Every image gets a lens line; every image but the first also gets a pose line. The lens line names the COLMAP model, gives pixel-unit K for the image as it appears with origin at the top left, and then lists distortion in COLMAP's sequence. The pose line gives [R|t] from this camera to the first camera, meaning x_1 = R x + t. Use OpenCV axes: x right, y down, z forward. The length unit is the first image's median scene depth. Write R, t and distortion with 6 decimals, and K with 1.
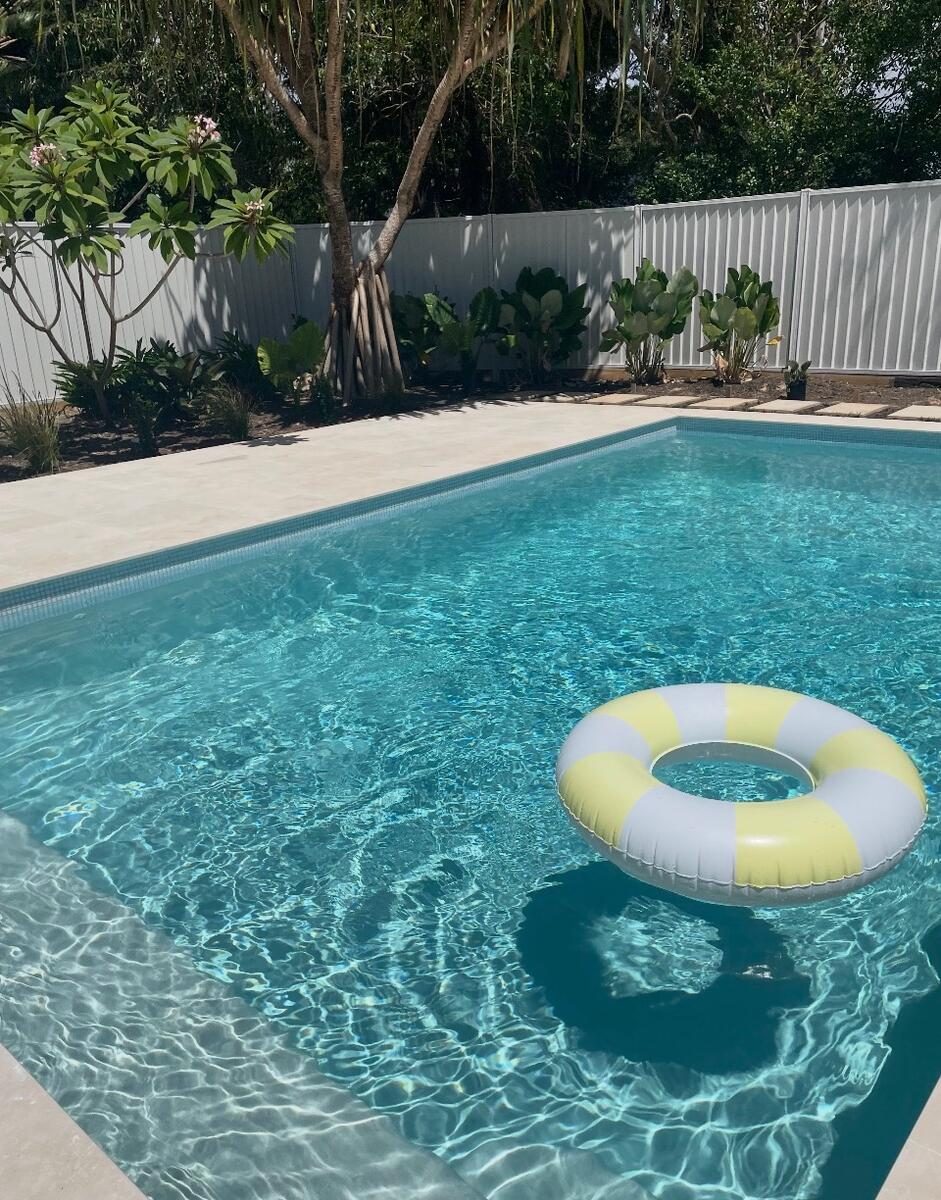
lens RADIAL K [[925.6, 0, 470.5], [0, 925.6, 600.0], [0, 0, 1]] dist [0.042978, 0.004409]
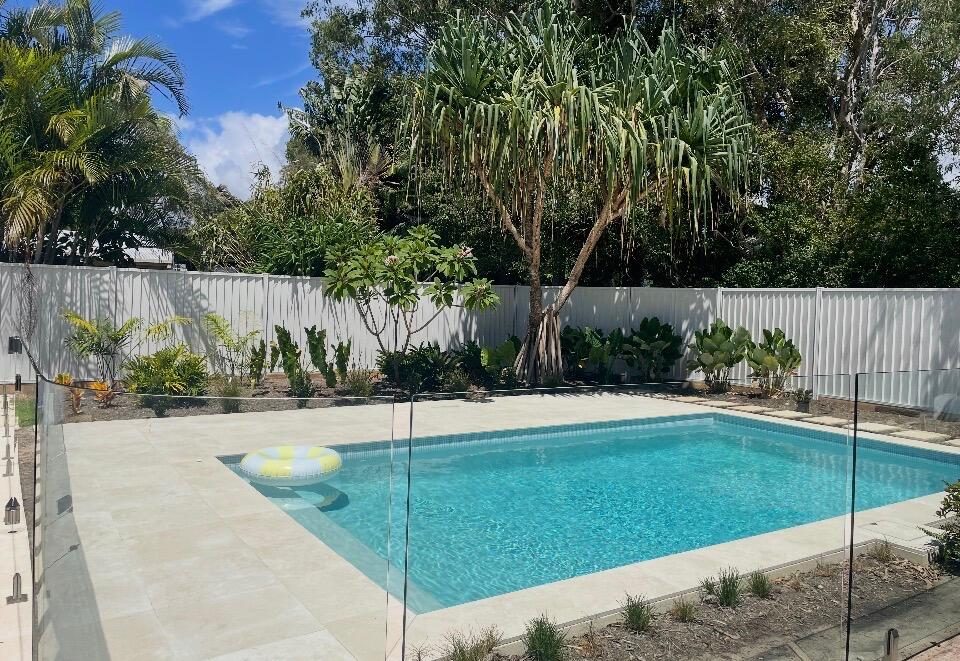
lens RADIAL K [[741.0, 0, 480.0], [0, 741.0, 330.5], [0, 0, 1]] dist [0.000199, -0.000289]
pose [[0.959528, 0.076117, -0.271131, 0.148520], [-0.150739, 0.952064, -0.266182, 0.070777], [0.237873, 0.296279, 0.925005, -0.328620]]
